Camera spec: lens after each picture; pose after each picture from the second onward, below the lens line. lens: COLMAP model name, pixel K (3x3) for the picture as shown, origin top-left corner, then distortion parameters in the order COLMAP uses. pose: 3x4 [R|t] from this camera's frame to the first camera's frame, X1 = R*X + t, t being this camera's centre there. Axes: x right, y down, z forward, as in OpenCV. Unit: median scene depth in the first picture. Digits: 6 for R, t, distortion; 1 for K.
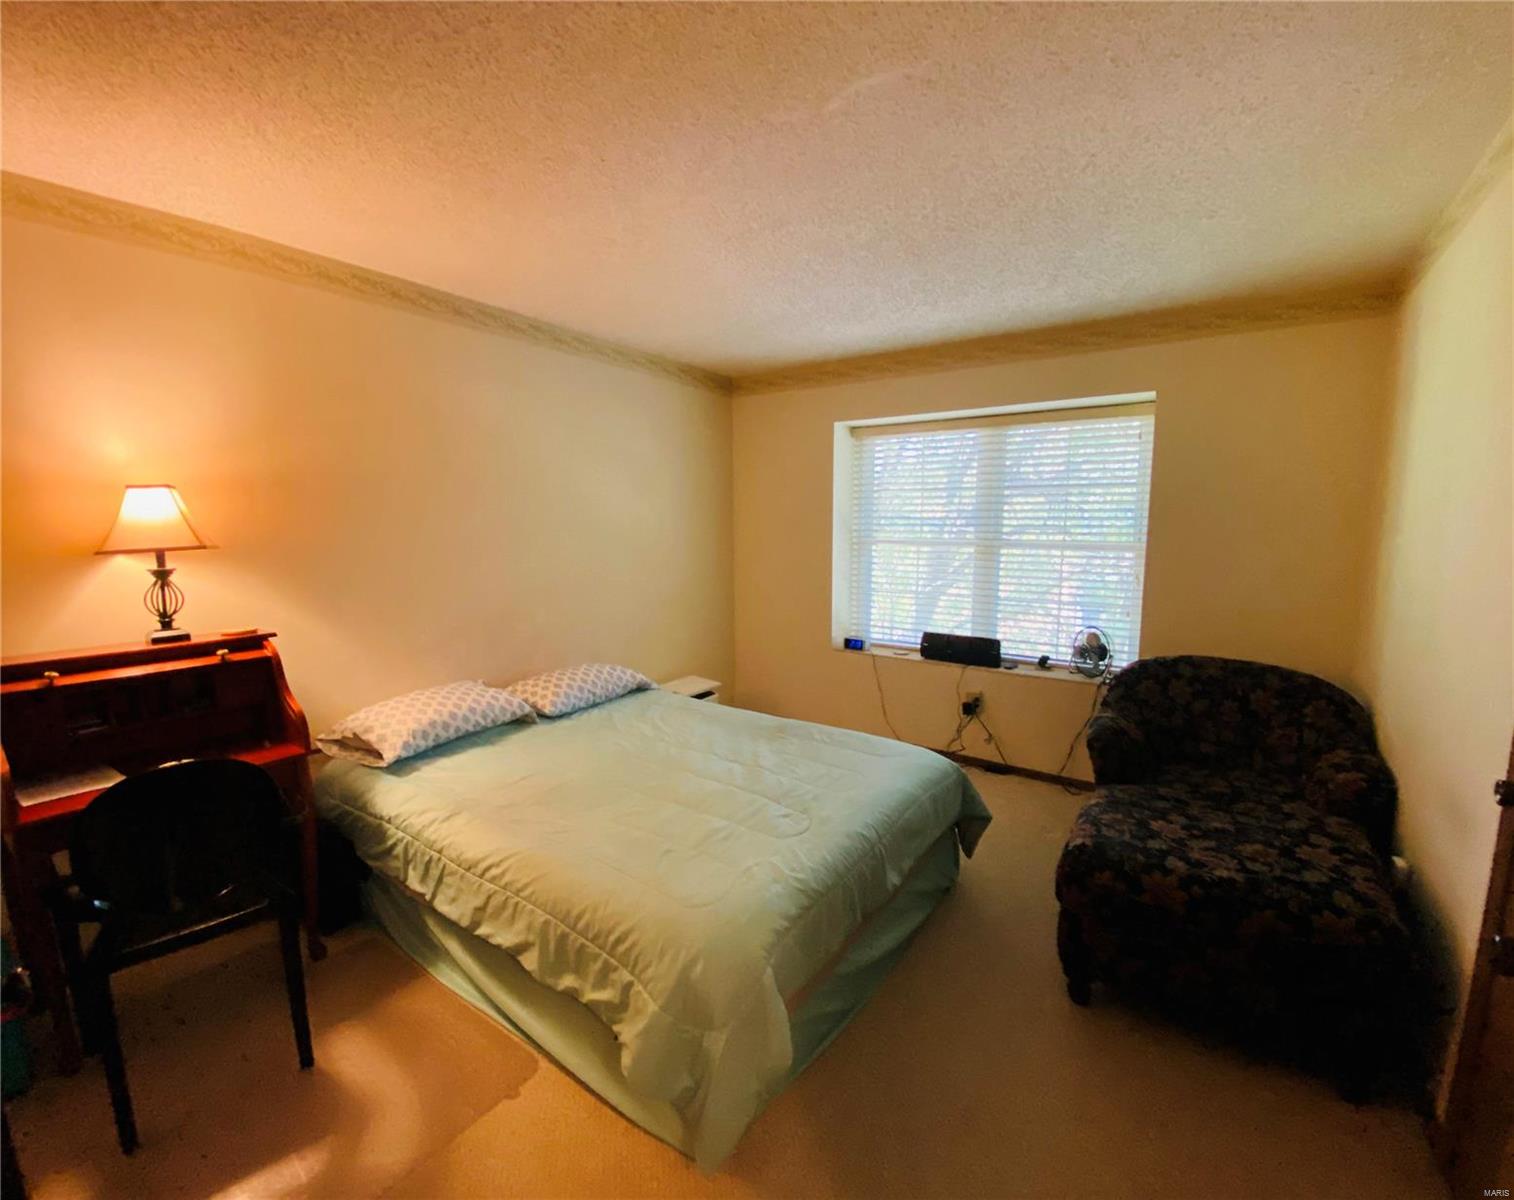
lens RADIAL K [[619.5, 0, 757.0], [0, 619.5, 600.0], [0, 0, 1]] dist [-0.000429, -0.000008]
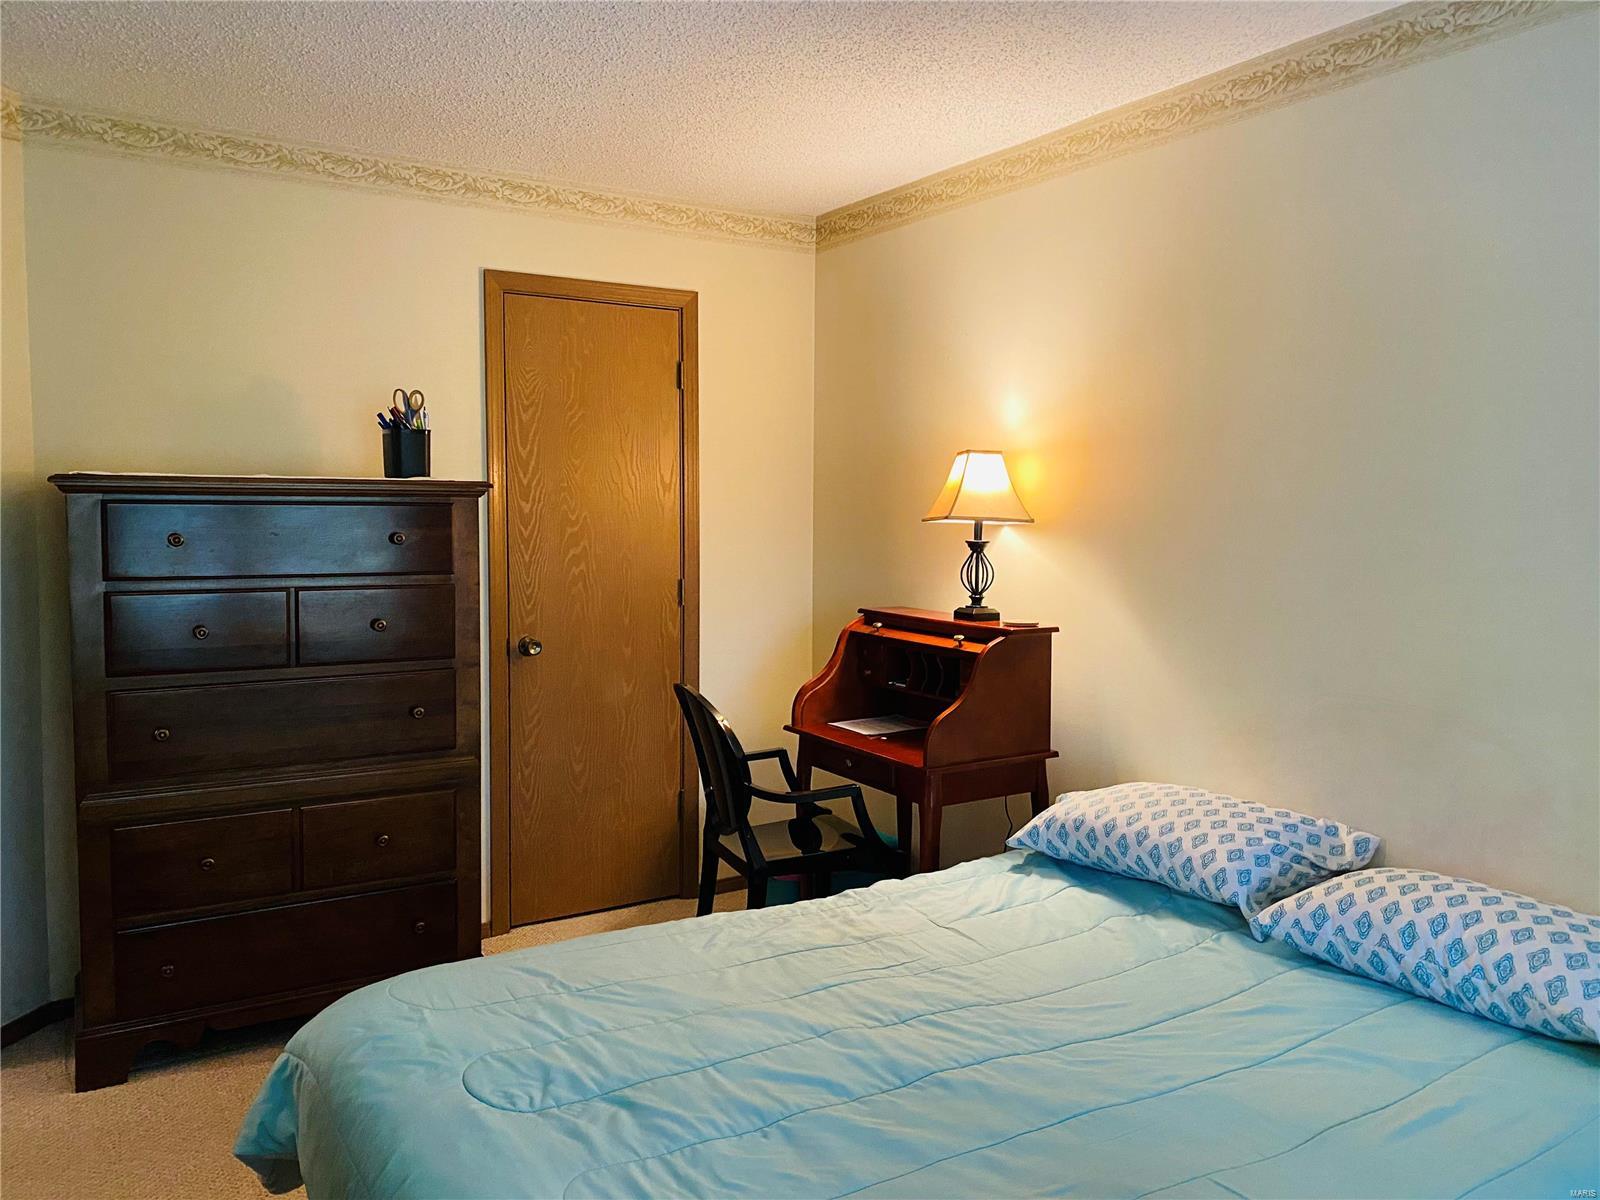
lens RADIAL K [[1224.2, 0, 800.0], [0, 1224.2, 600.0], [0, 0, 1]] dist [0.002031, -0.007476]
pose [[-0.390840, 0.062464, -0.918337, 0.802547], [-0.127776, 0.984353, 0.121335, -0.148268], [0.911547, 0.164764, -0.376743, 1.439081]]
